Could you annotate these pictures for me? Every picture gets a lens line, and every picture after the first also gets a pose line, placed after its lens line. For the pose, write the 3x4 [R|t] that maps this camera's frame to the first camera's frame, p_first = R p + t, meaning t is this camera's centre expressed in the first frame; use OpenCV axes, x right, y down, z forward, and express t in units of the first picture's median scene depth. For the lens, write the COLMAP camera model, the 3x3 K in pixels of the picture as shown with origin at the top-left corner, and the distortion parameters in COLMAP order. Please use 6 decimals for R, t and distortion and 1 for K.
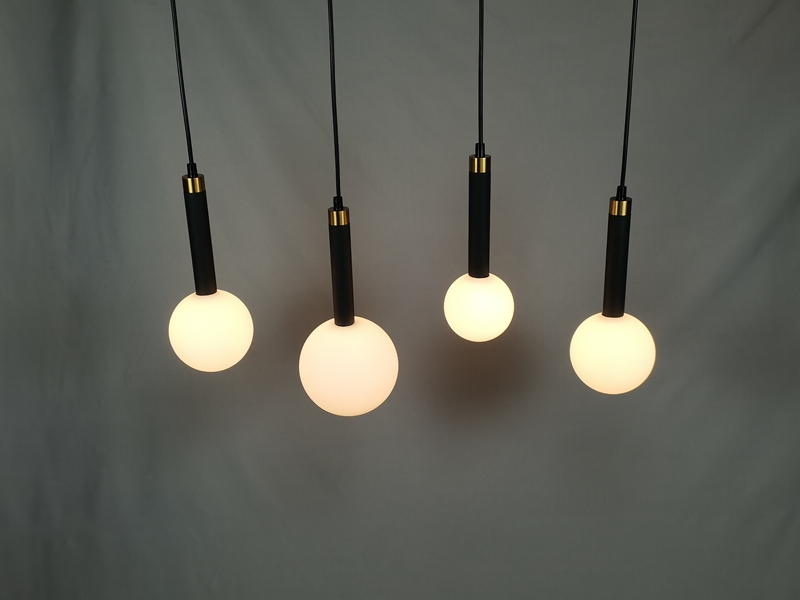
lens RADIAL K [[841.7, 0, 400.0], [0, 841.7, 300.0], [0, 0, 1]] dist [-0.150256, 0.470272]
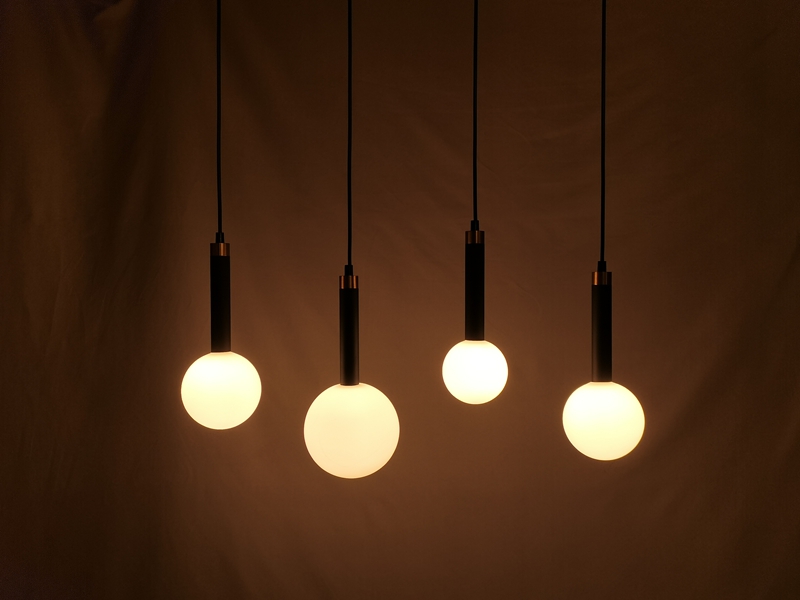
lens RADIAL K [[751.2, 0, 407.2], [0, 751.2, 299.6], [0, 0, 1]] dist [0.006574, 0.000988]
pose [[0.999742, 0.022569, 0.002567, 0.002873], [-0.020499, 0.945134, -0.326039, 0.245180], [-0.009784, 0.325902, 0.945353, 0.063987]]
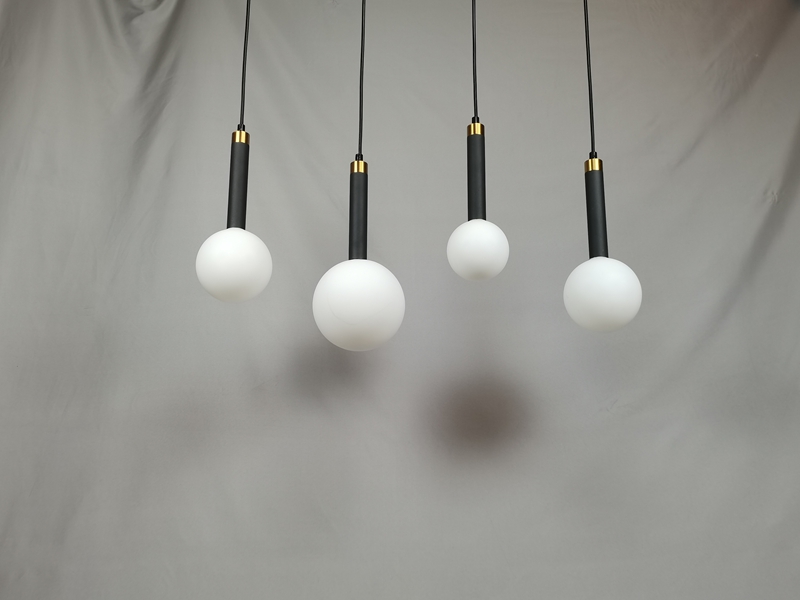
lens RADIAL K [[751.2, 0, 407.2], [0, 751.2, 299.6], [0, 0, 1]] dist [0.006574, 0.000988]
pose [[0.999550, 0.028614, 0.008959, -0.007980], [-0.018868, 0.832464, -0.553758, 0.647649], [-0.023303, 0.553340, 0.832629, 0.210037]]
